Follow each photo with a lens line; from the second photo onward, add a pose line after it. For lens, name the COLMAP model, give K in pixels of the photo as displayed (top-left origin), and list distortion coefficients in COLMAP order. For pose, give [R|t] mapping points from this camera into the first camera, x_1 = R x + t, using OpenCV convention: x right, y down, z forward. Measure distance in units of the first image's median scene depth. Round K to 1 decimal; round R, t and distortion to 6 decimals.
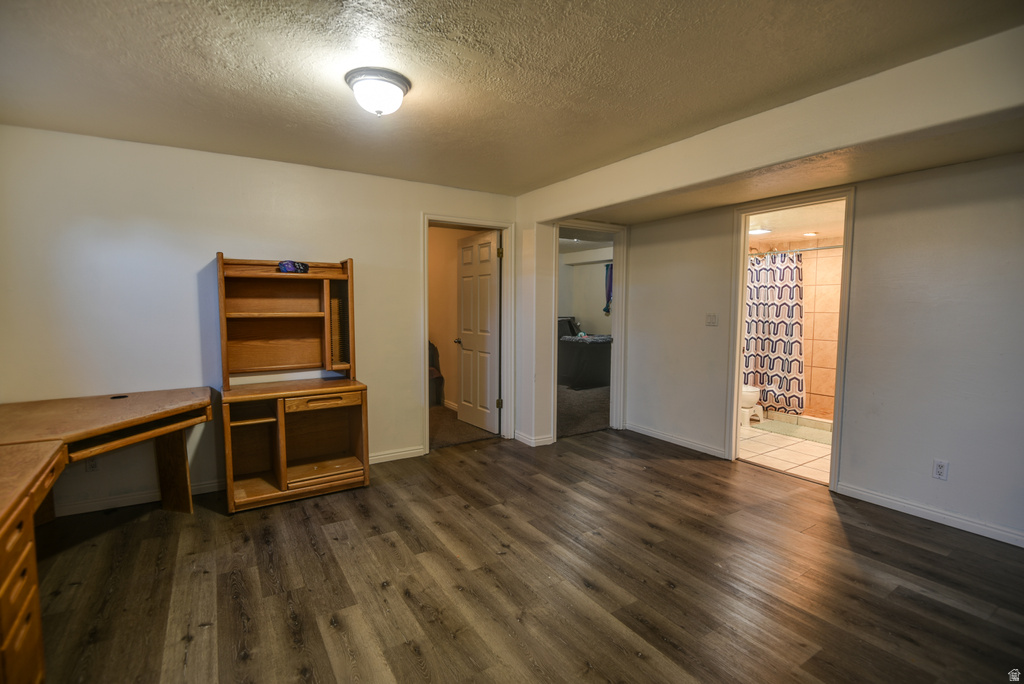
lens RADIAL K [[468.6, 0, 512.0], [0, 468.6, 342.0], [0, 0, 1]] dist [-0.003435, -0.014972]
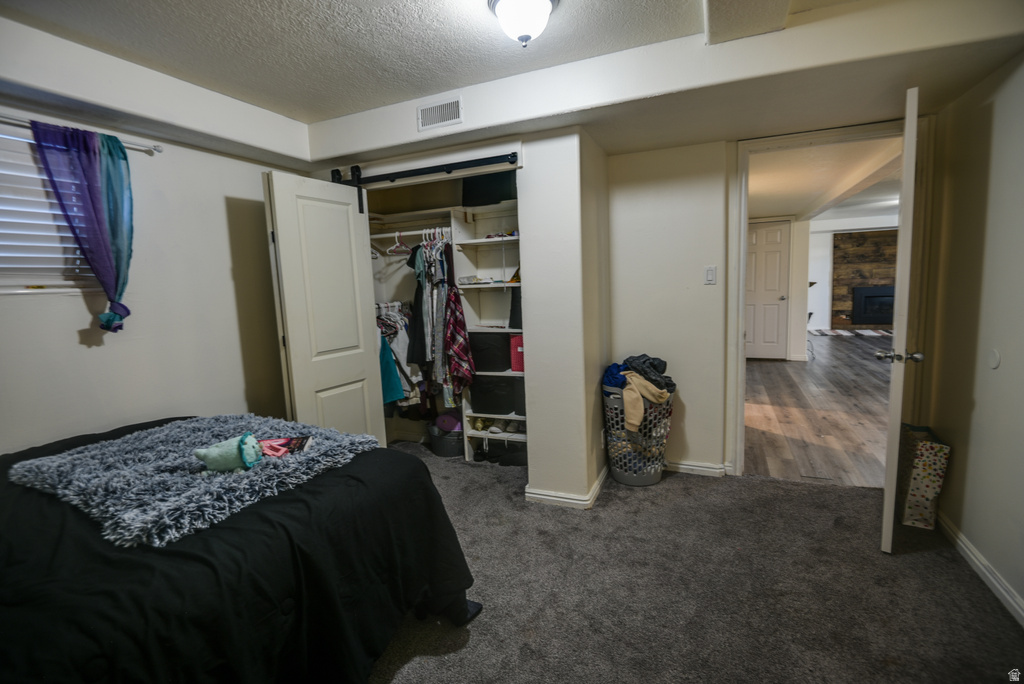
lens RADIAL K [[471.8, 0, 509.7], [0, 471.8, 340.1], [0, 0, 1]] dist [-0.000233, -0.014329]
pose [[-0.569282, -0.079799, 0.818260, -0.161885], [0.102816, 0.980555, 0.167157, -0.195383], [-0.815688, 0.179290, -0.550007, 2.386009]]
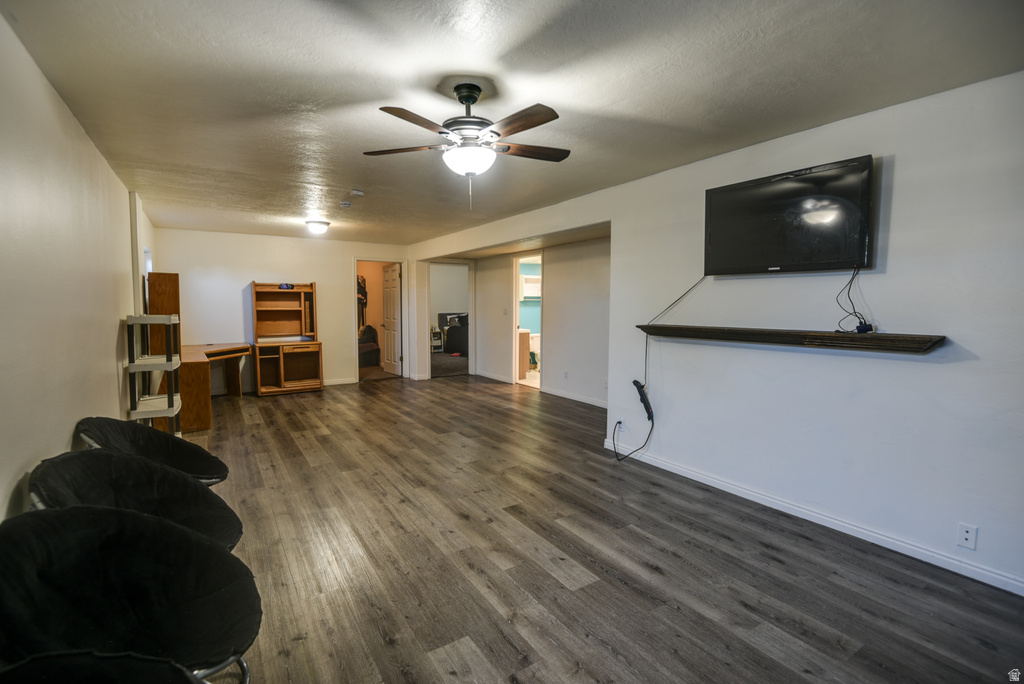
lens RADIAL K [[471.8, 0, 509.7], [0, 471.8, 340.1], [0, 0, 1]] dist [-0.000233, -0.014329]
pose [[0.999885, -0.001861, 0.015041, 0.518159], [0.001905, 0.999994, -0.002933, 0.092914], [-0.015036, 0.002961, 0.999883, -1.168515]]
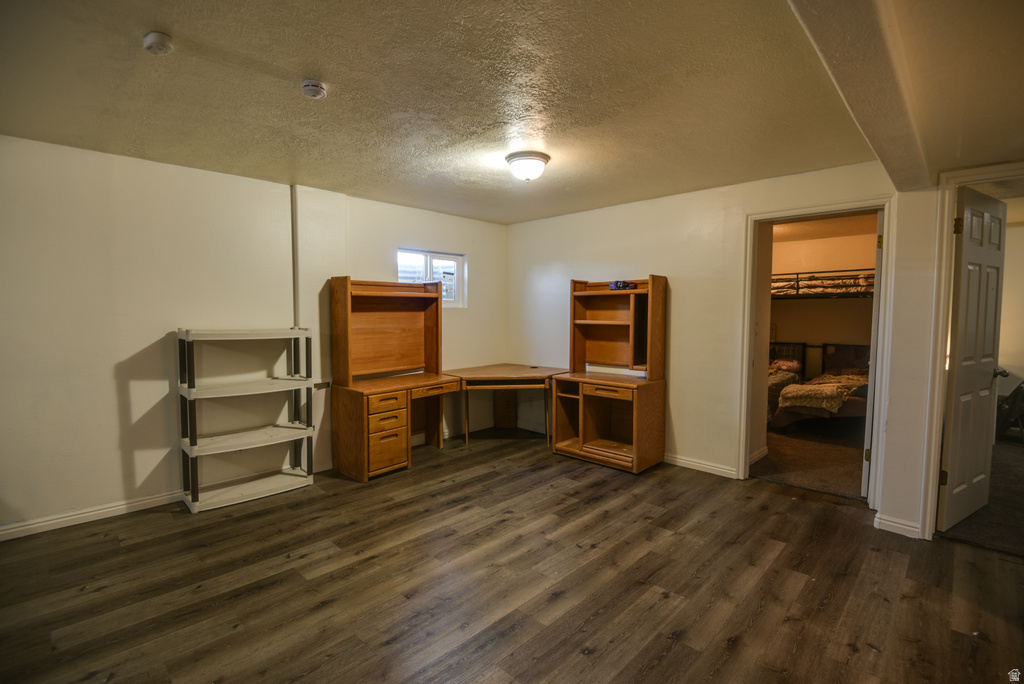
lens RADIAL K [[471.8, 0, 509.7], [0, 471.8, 340.1], [0, 0, 1]] dist [-0.000233, -0.014329]
pose [[0.235782, 0.055381, -0.970227, 0.736272], [-0.077050, 0.996297, 0.038145, -0.038011], [0.968747, 0.065762, 0.239176, 0.420735]]
